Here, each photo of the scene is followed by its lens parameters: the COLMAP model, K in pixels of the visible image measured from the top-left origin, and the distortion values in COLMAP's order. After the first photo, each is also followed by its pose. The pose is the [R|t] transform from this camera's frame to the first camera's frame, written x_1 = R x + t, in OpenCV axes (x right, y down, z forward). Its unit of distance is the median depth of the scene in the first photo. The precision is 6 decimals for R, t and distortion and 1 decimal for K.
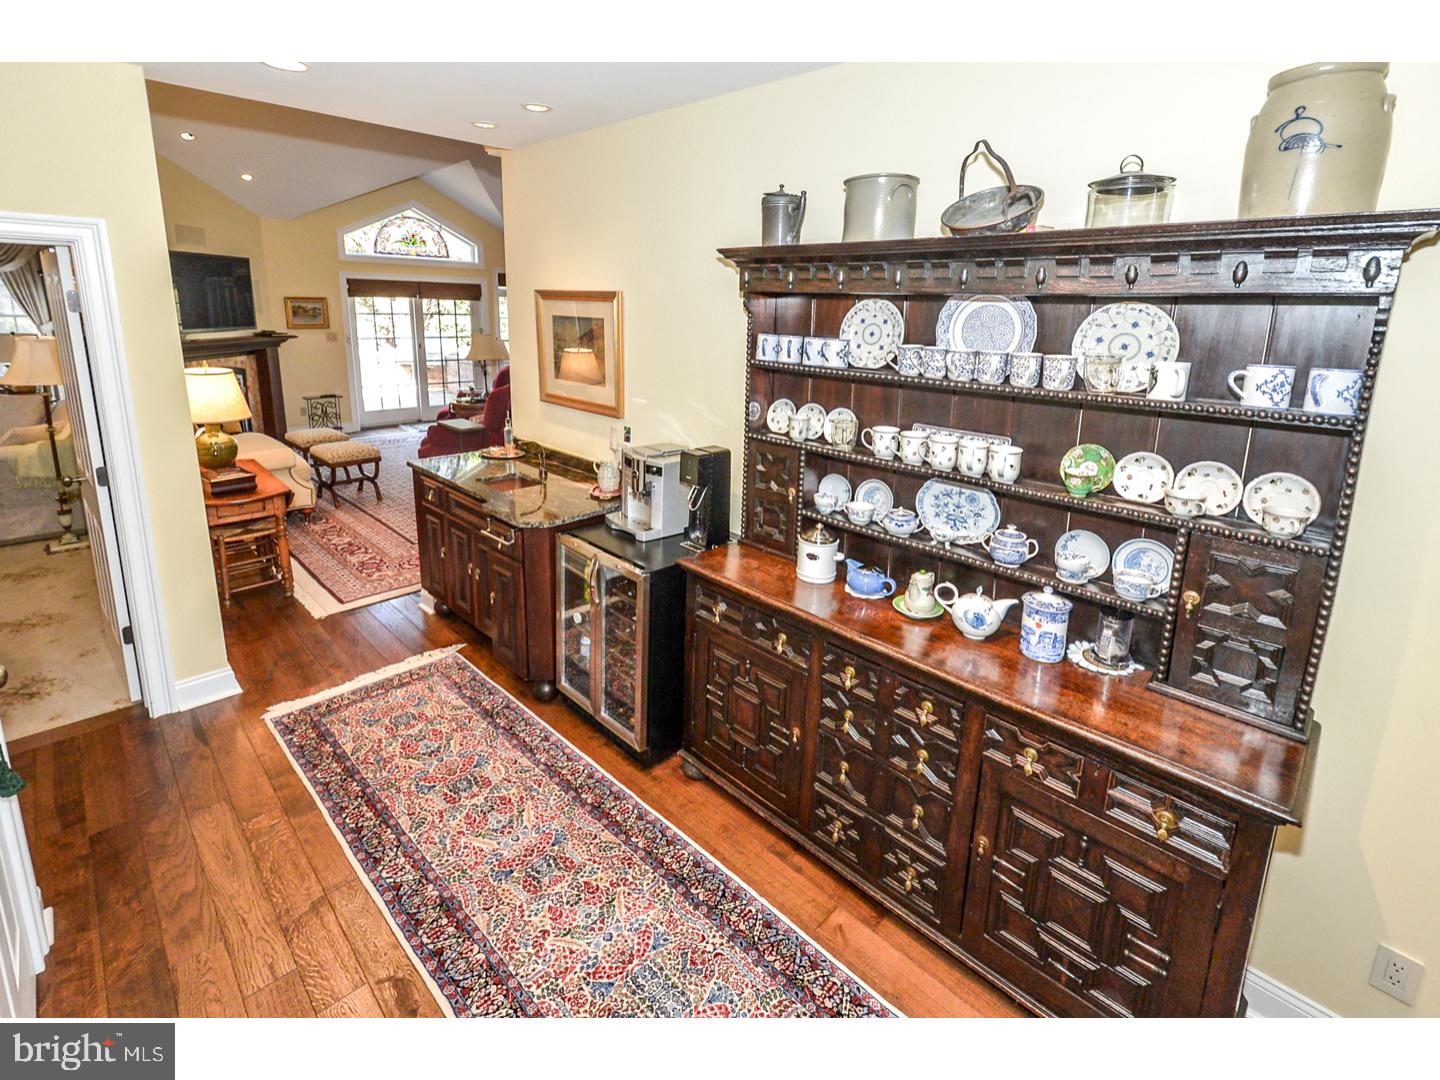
lens RADIAL K [[650.5, 0, 720.0], [0, 650.5, 540.0], [0, 0, 1]] dist [0.028163, 0.000223]
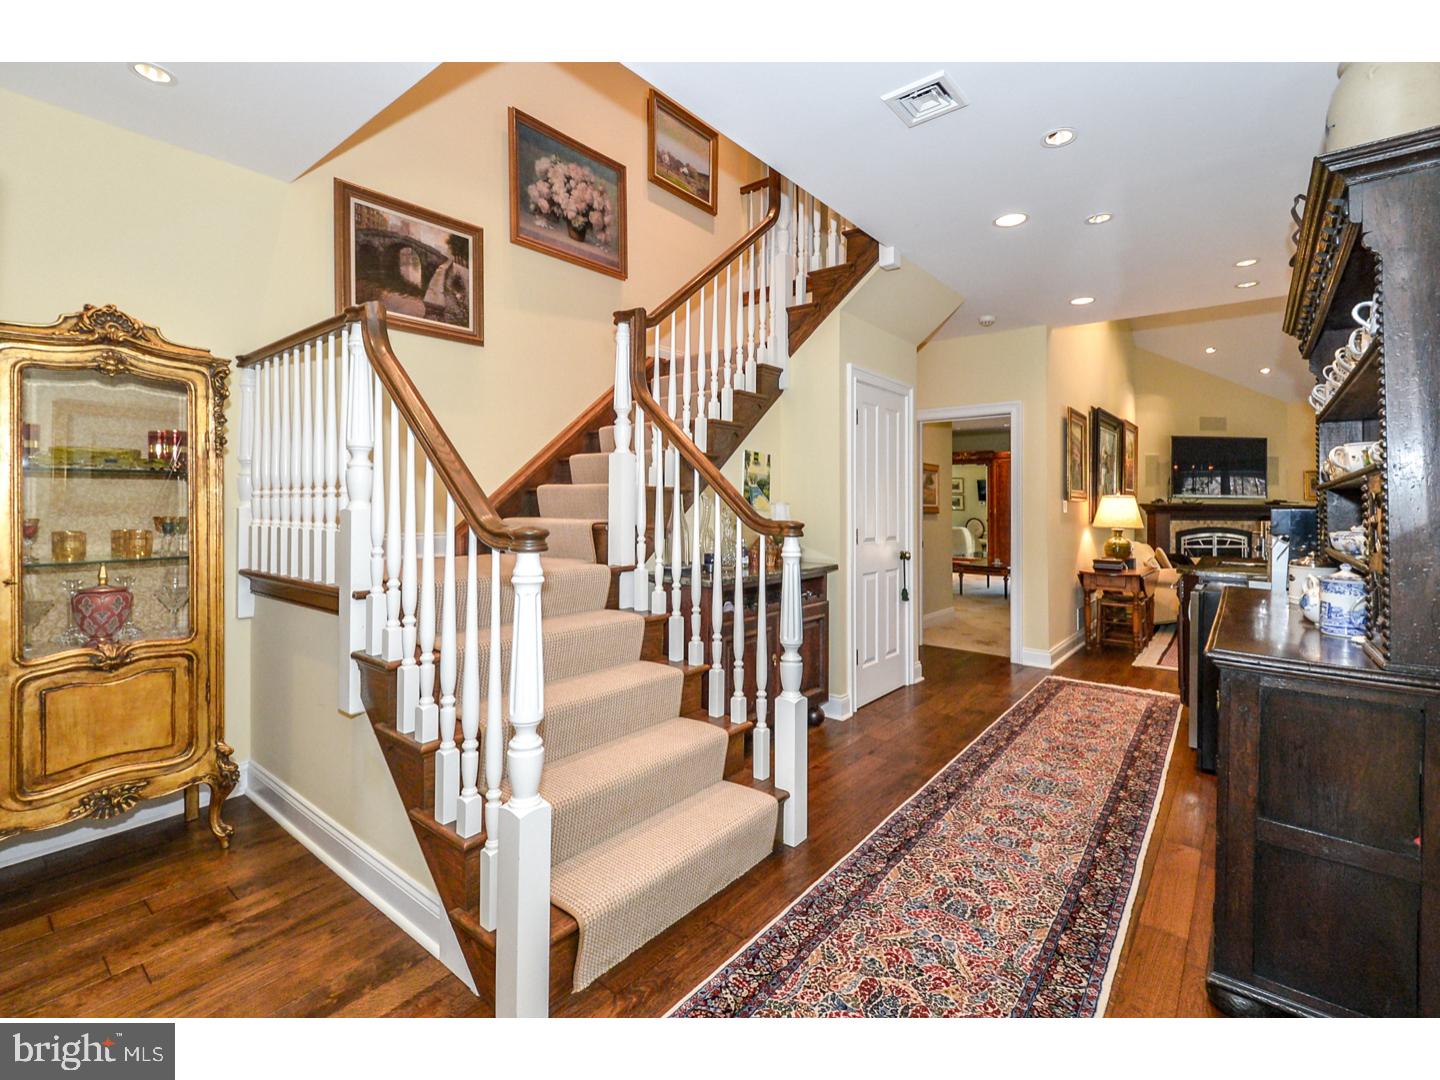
lens RADIAL K [[650.5, 0, 720.0], [0, 650.5, 540.0], [0, 0, 1]] dist [0.028163, 0.000223]
pose [[0.101771, 0.031757, -0.994301, 1.057815], [-0.348472, 0.937302, -0.005731, 0.278718], [0.931778, 0.347069, 0.106457, -0.124618]]
